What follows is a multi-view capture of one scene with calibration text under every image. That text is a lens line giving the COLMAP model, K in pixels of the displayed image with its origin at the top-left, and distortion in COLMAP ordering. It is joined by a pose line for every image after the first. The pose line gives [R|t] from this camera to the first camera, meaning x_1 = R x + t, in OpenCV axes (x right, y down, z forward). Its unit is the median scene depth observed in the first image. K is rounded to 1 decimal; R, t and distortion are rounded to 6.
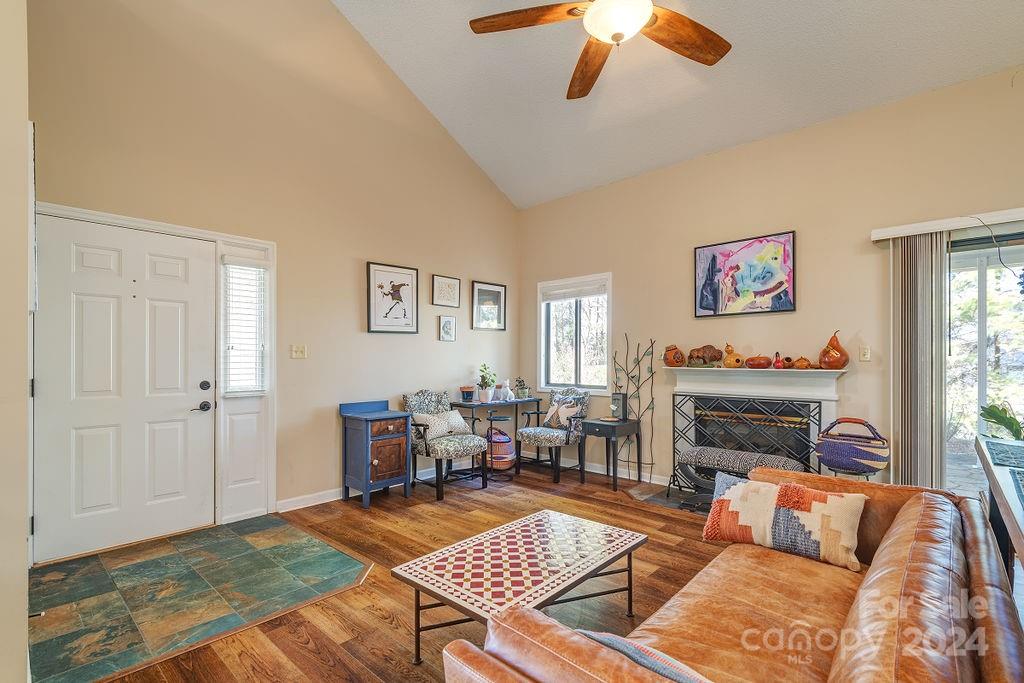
lens RADIAL K [[473.0, 0, 498.4], [0, 473.0, 358.8], [0, 0, 1]] dist [0.017424, -0.000929]
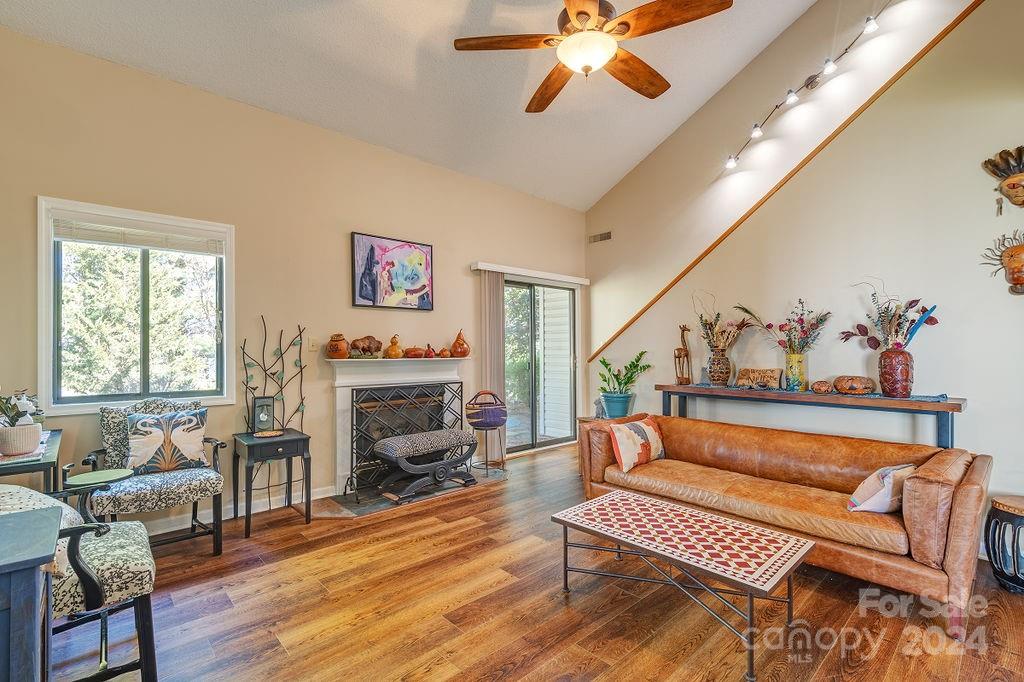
lens RADIAL K [[473.0, 0, 512.5], [0, 473.0, 343.3], [0, 0, 1]] dist [0.017424, -0.000929]
pose [[0.057411, 0.007697, 0.998321, -0.551299], [-0.001402, 0.999970, -0.007629, -0.006784], [-0.998350, -0.000962, 0.057420, 0.683605]]
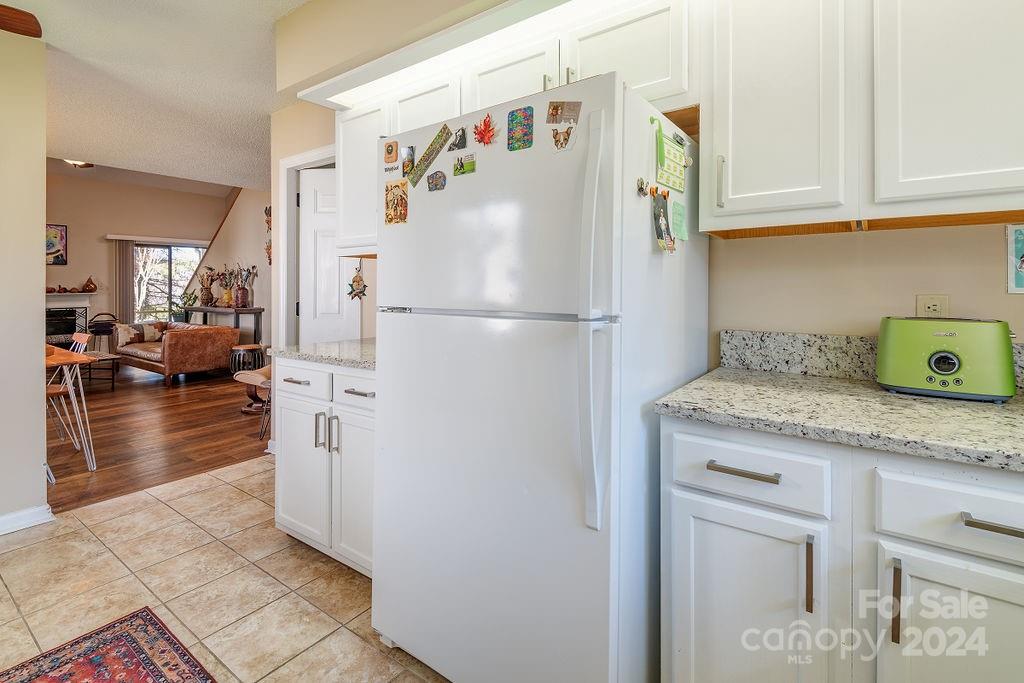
lens RADIAL K [[473.0, 0, 514.1], [0, 473.0, 289.3], [0, 0, 1]] dist [0.017424, -0.000929]
pose [[-0.129672, -0.015216, 0.991440, -1.569707], [0.007400, 0.999840, 0.016312, -0.014538], [-0.991529, 0.009452, -0.129538, -0.593312]]
